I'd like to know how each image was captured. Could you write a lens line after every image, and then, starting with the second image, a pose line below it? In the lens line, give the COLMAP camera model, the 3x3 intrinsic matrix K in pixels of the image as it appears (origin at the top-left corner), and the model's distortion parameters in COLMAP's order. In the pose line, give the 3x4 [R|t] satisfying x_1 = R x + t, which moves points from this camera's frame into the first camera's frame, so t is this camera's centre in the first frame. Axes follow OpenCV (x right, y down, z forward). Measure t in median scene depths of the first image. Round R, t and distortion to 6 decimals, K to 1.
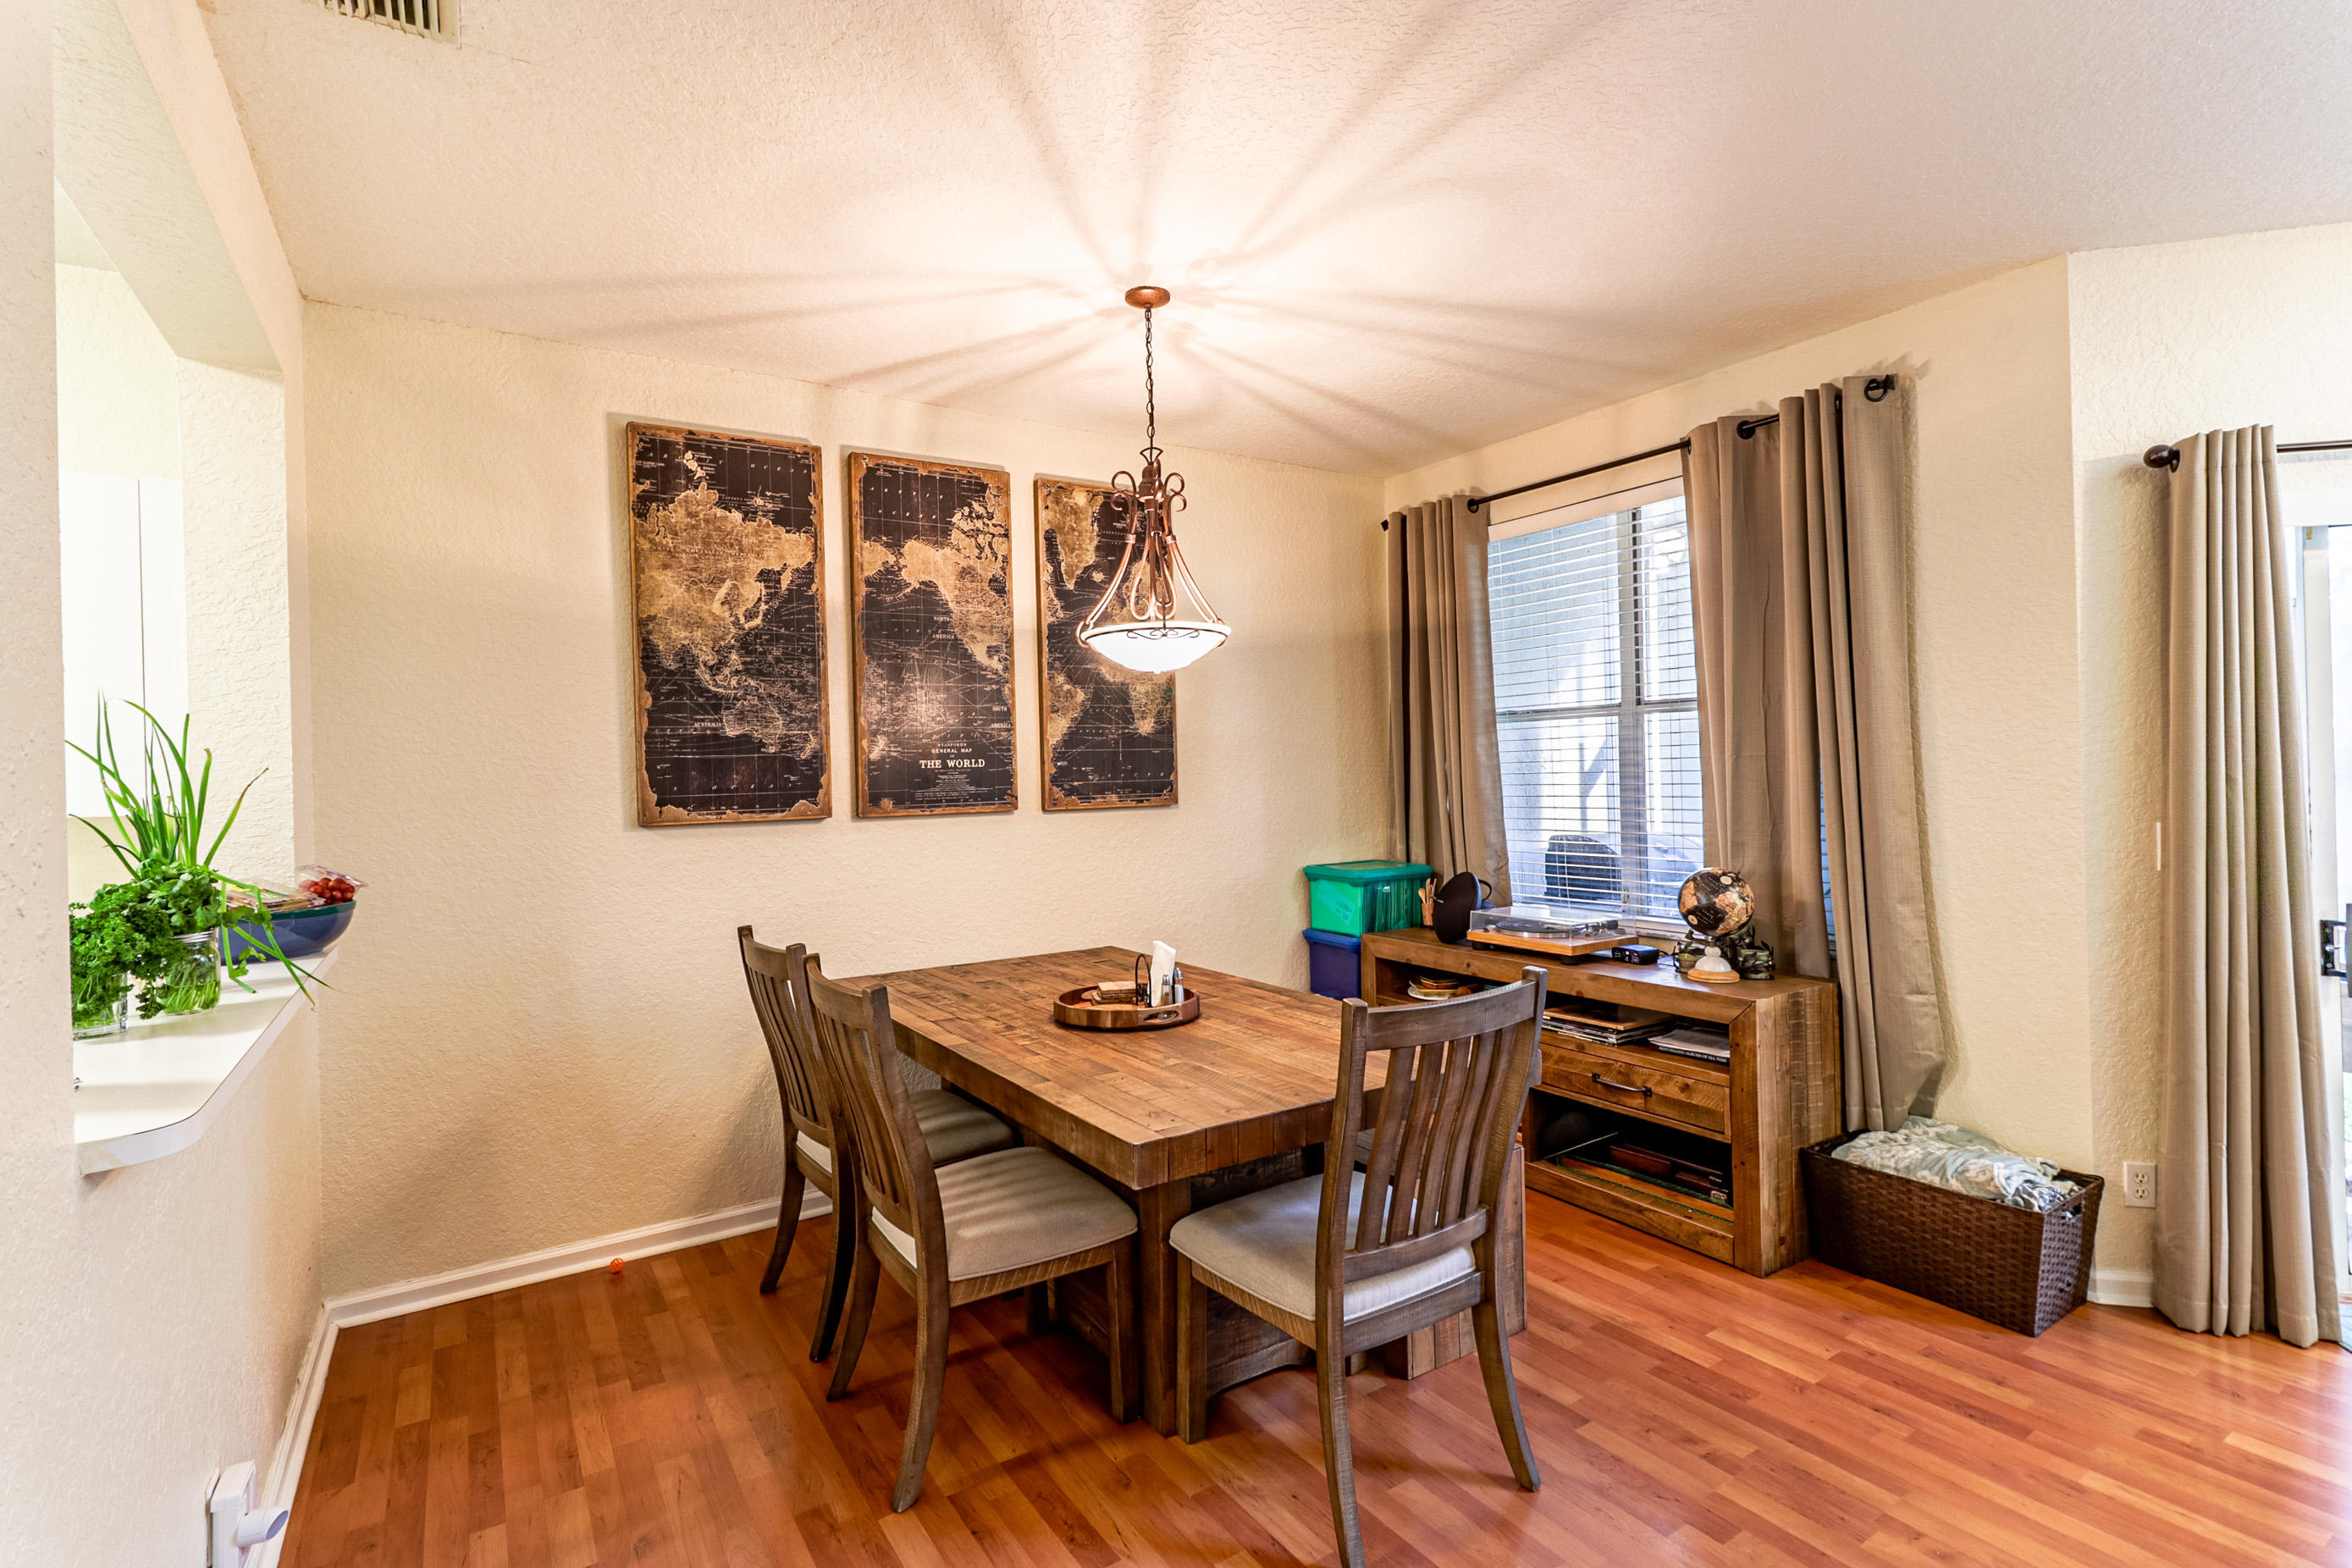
lens RADIAL K [[1095.5, 0, 1168.8], [0, 1095.5, 771.8], [0, 0, 1]] dist [0.001698, 0.000511]
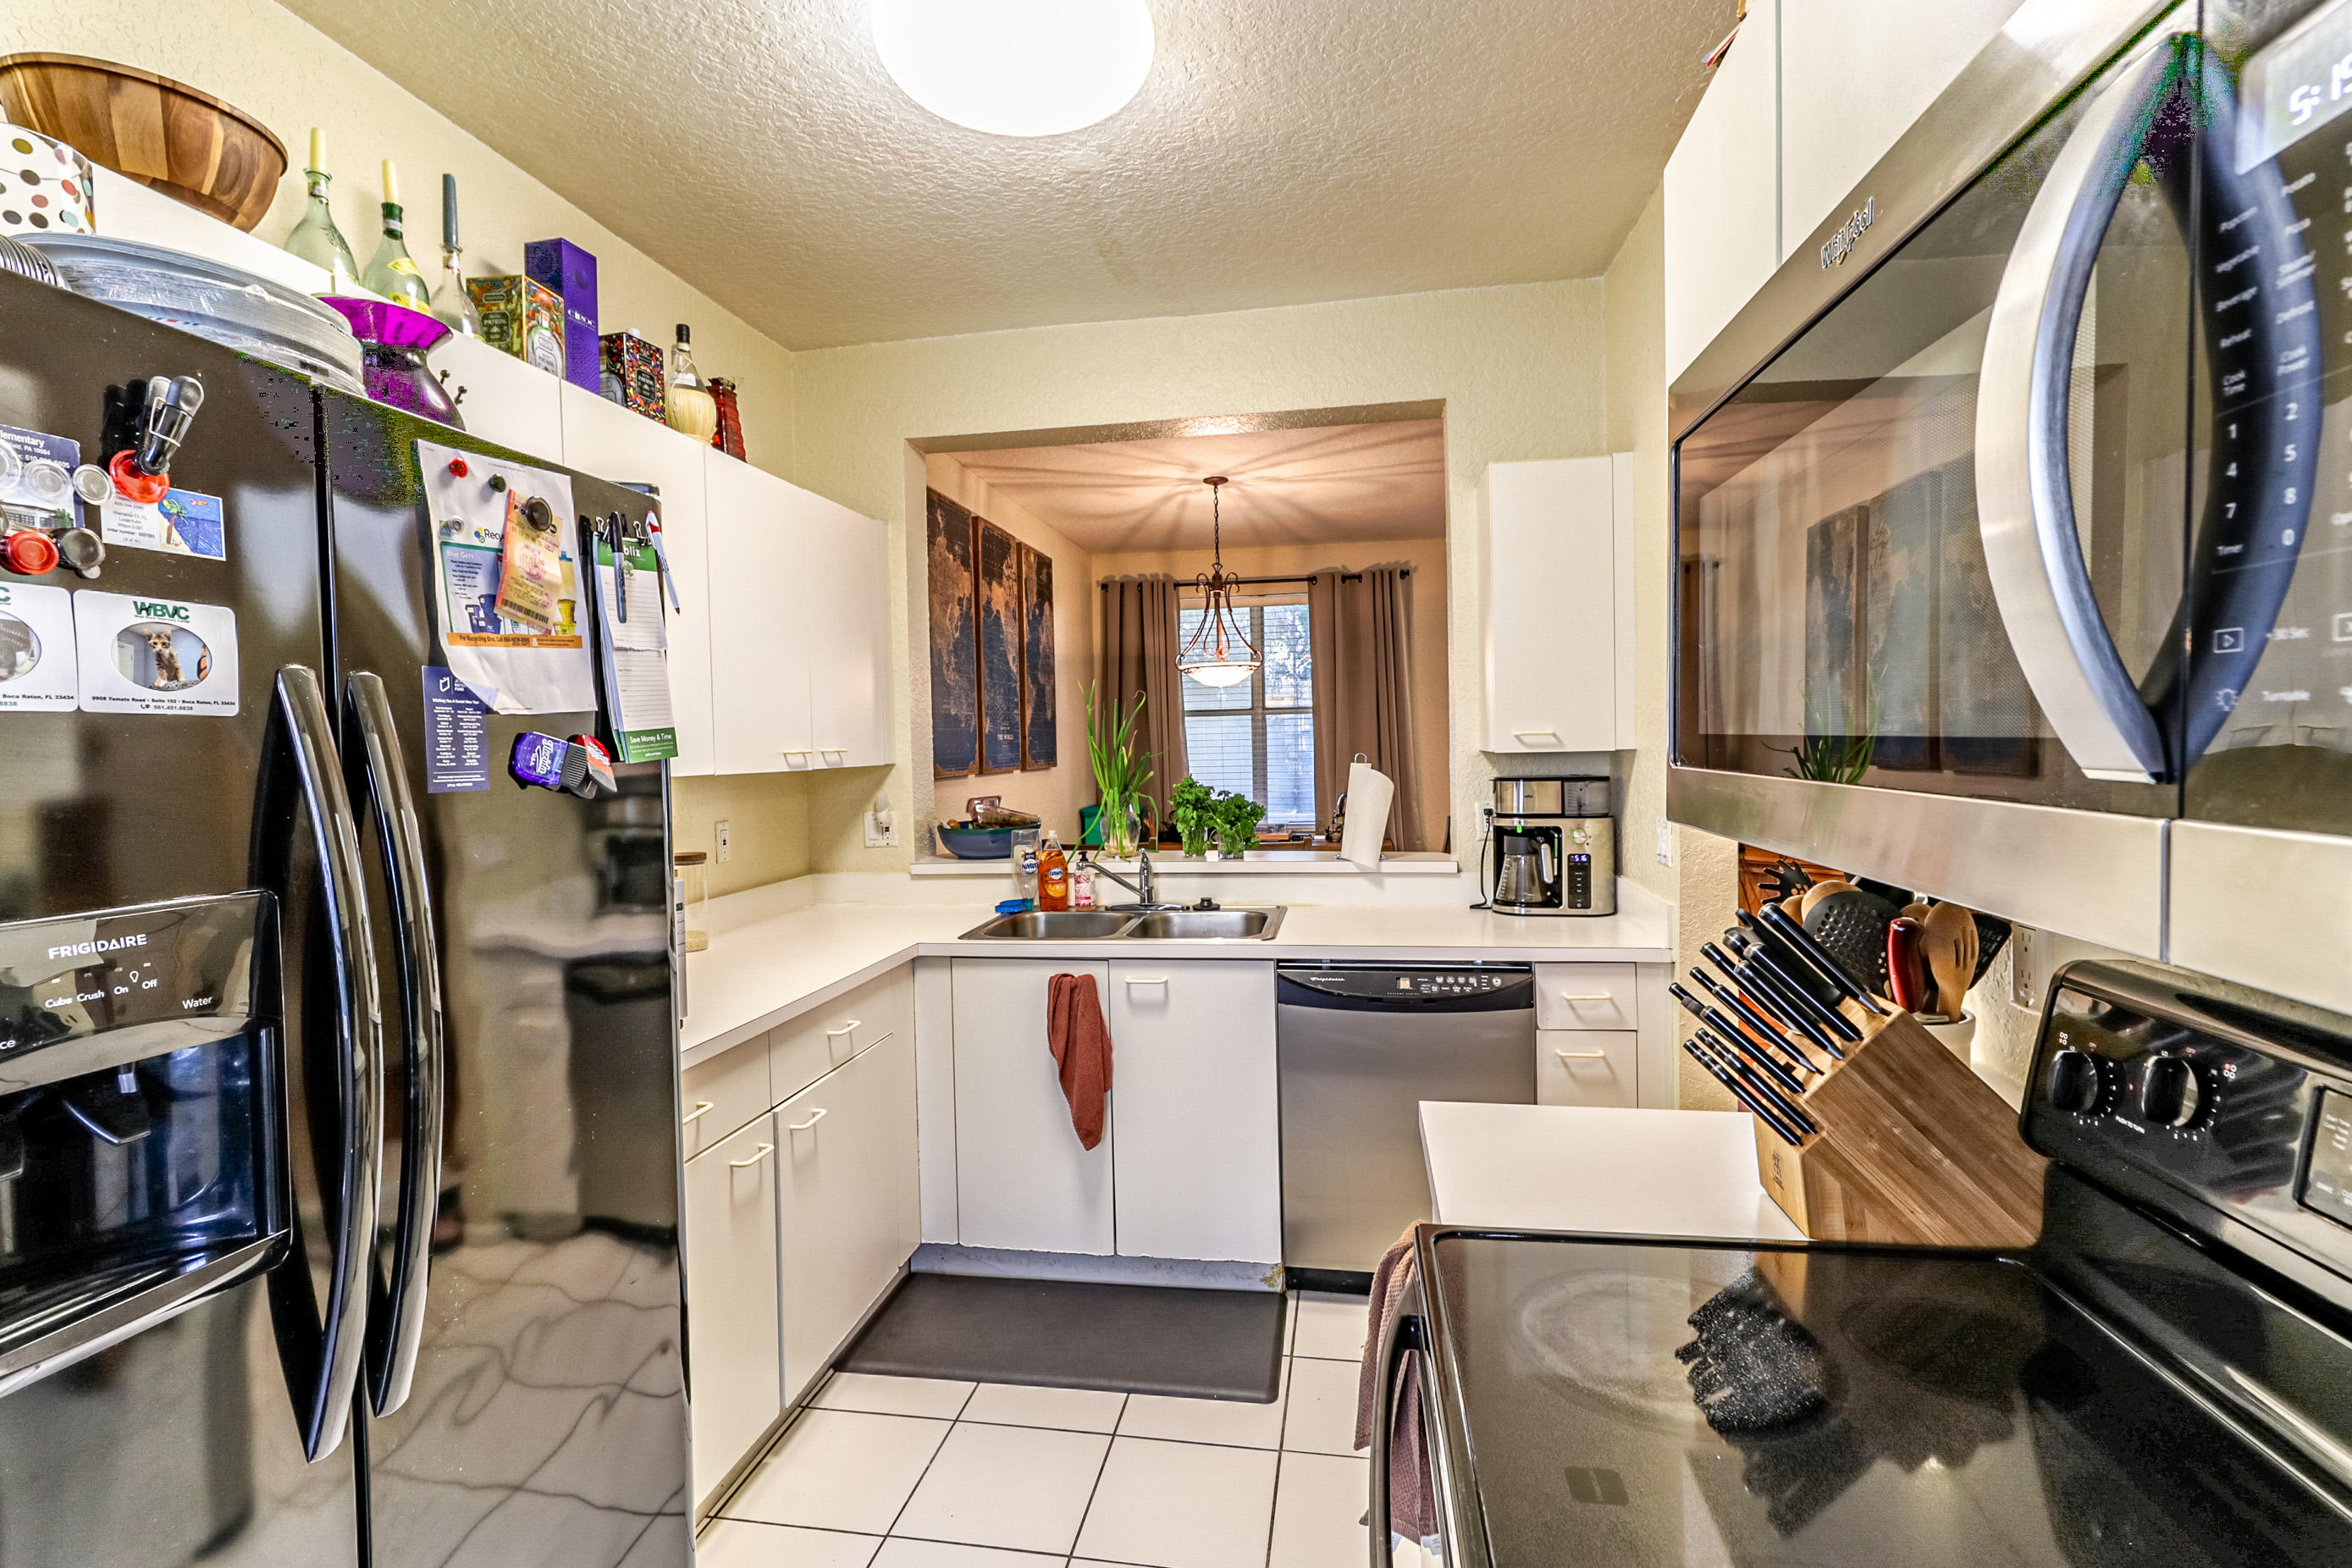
lens RADIAL K [[1095.5, 0, 1168.8], [0, 1095.5, 771.8], [0, 0, 1]] dist [0.001698, 0.000511]
pose [[0.670023, -0.013033, 0.742226, -1.174385], [0.006097, 0.999909, 0.012054, 0.023181], [-0.742316, -0.003551, 0.670041, -0.132582]]
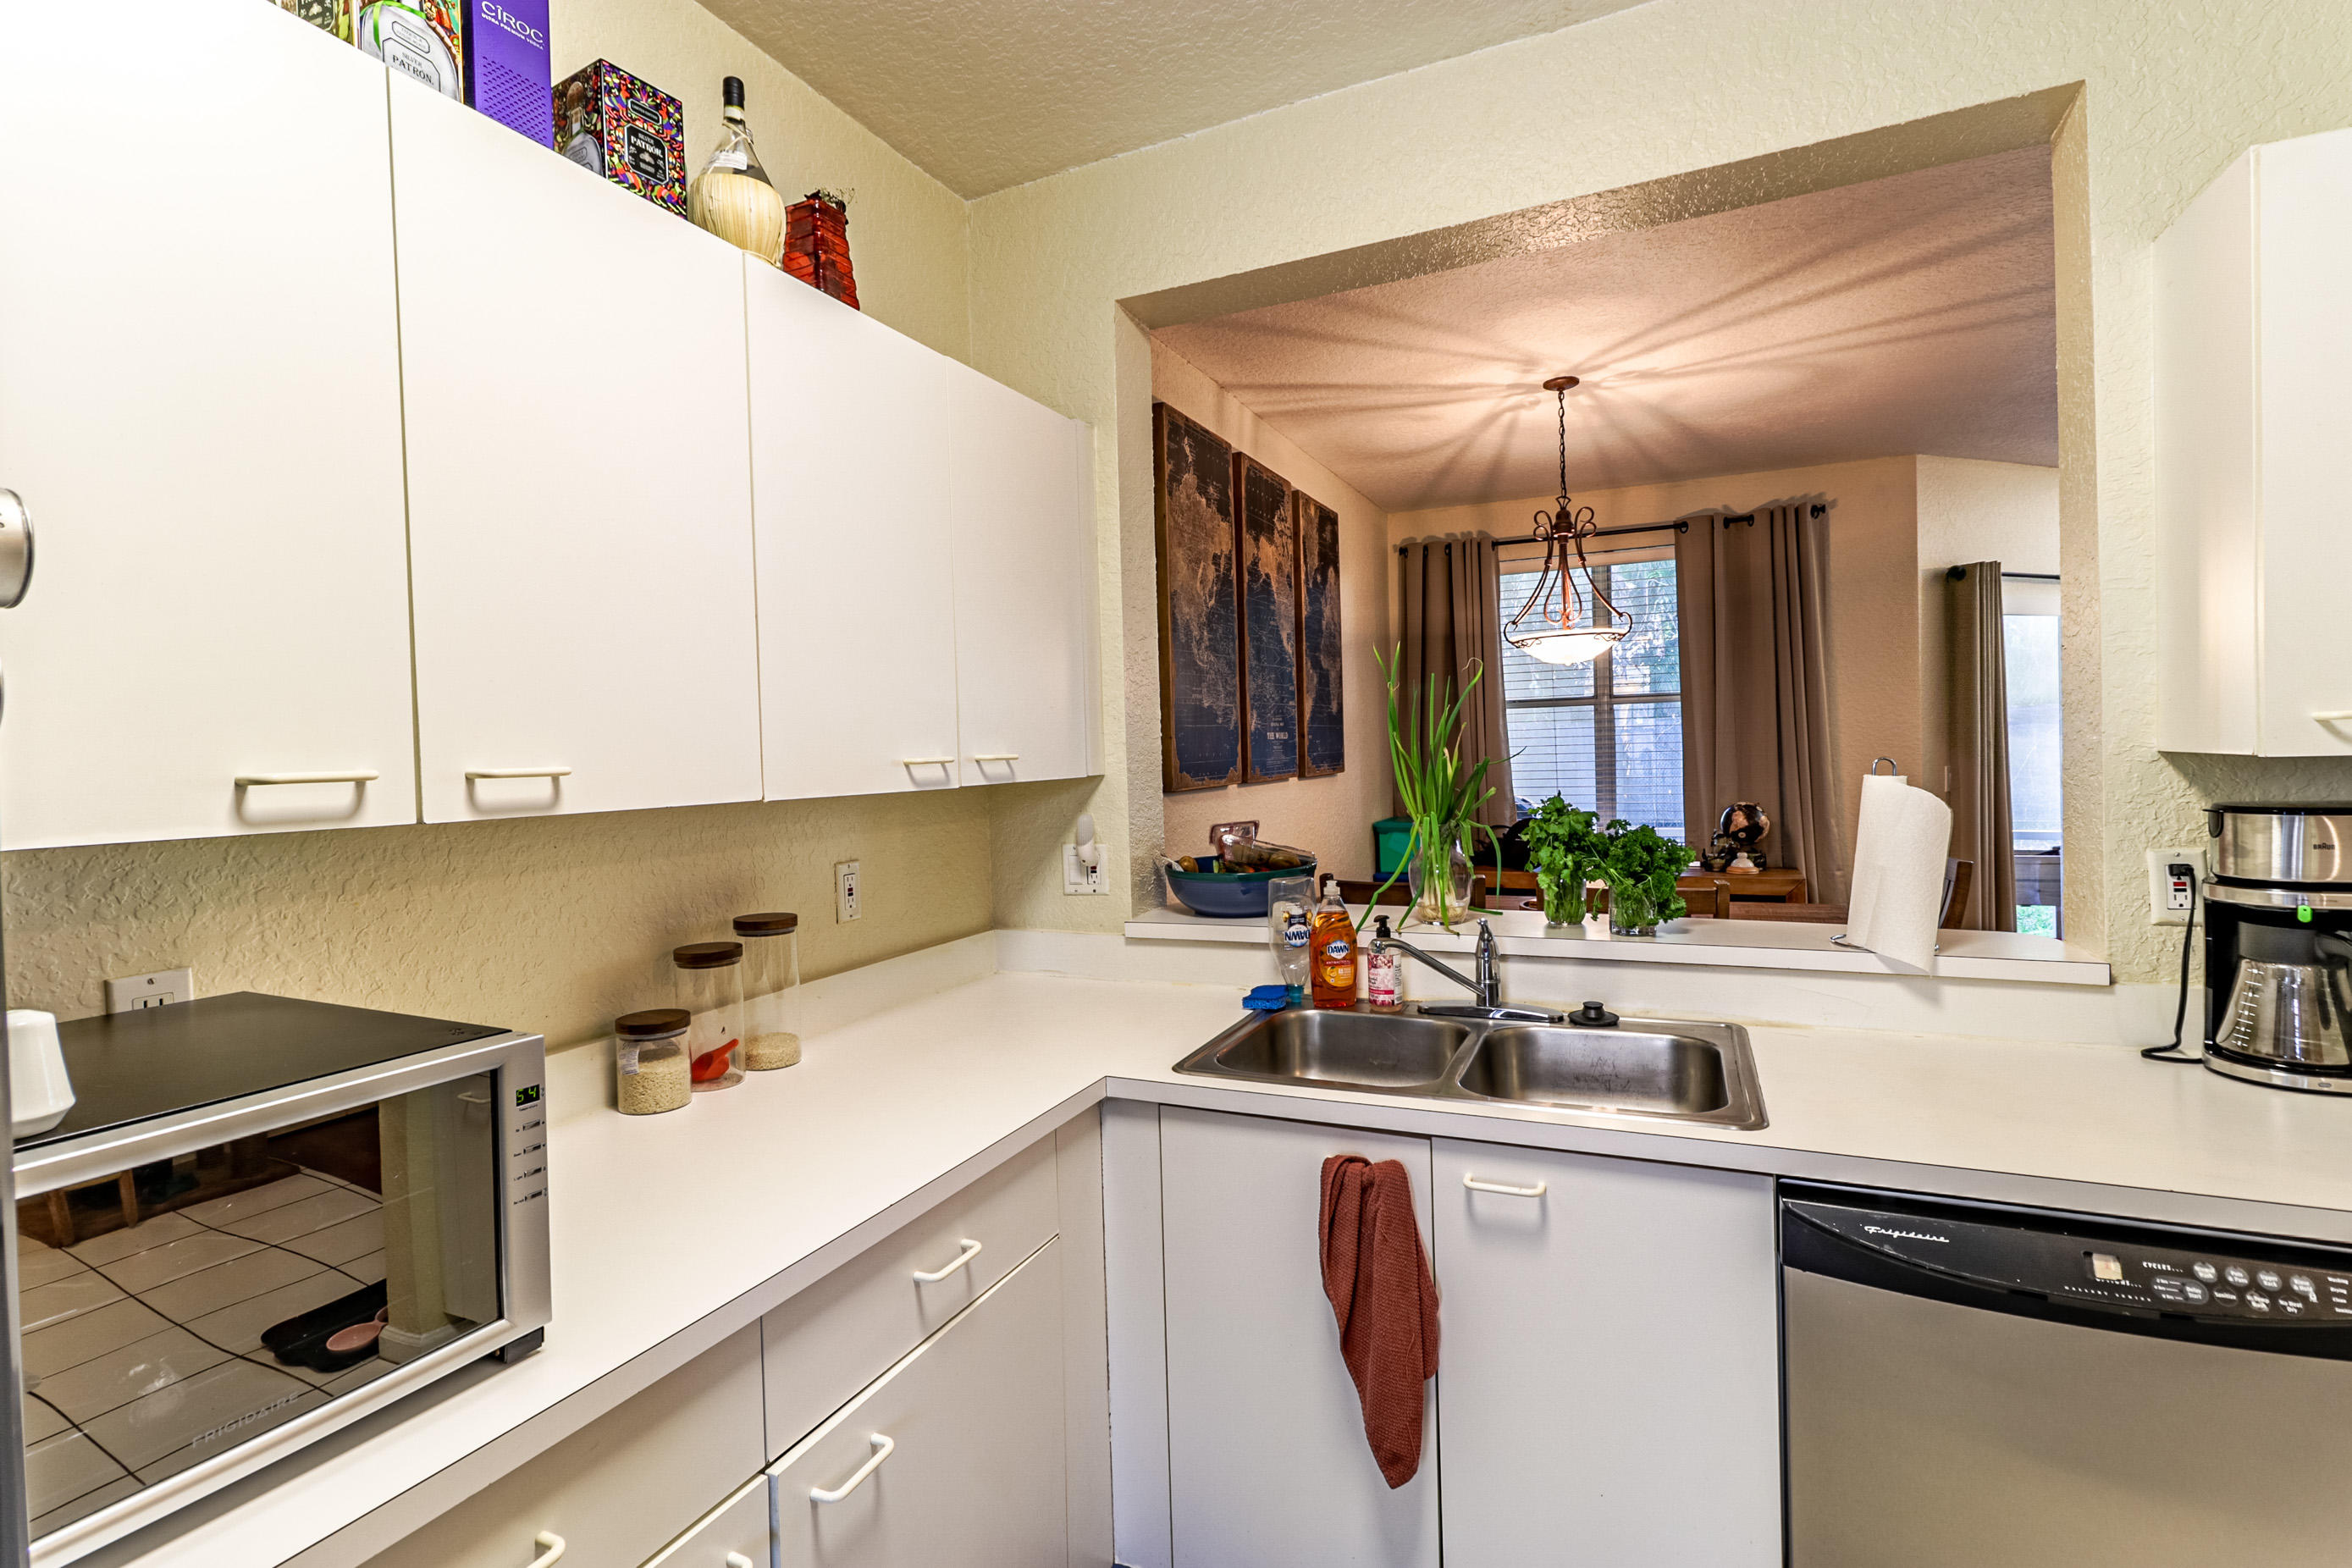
lens RADIAL K [[1095.5, 0, 1168.8], [0, 1095.5, 771.8], [0, 0, 1]] dist [0.001698, 0.000511]
pose [[0.840359, -0.013948, 0.541851, -0.946924], [0.010061, 0.999898, 0.010135, 0.017960], [-0.541937, -0.003065, 0.840413, 0.112401]]
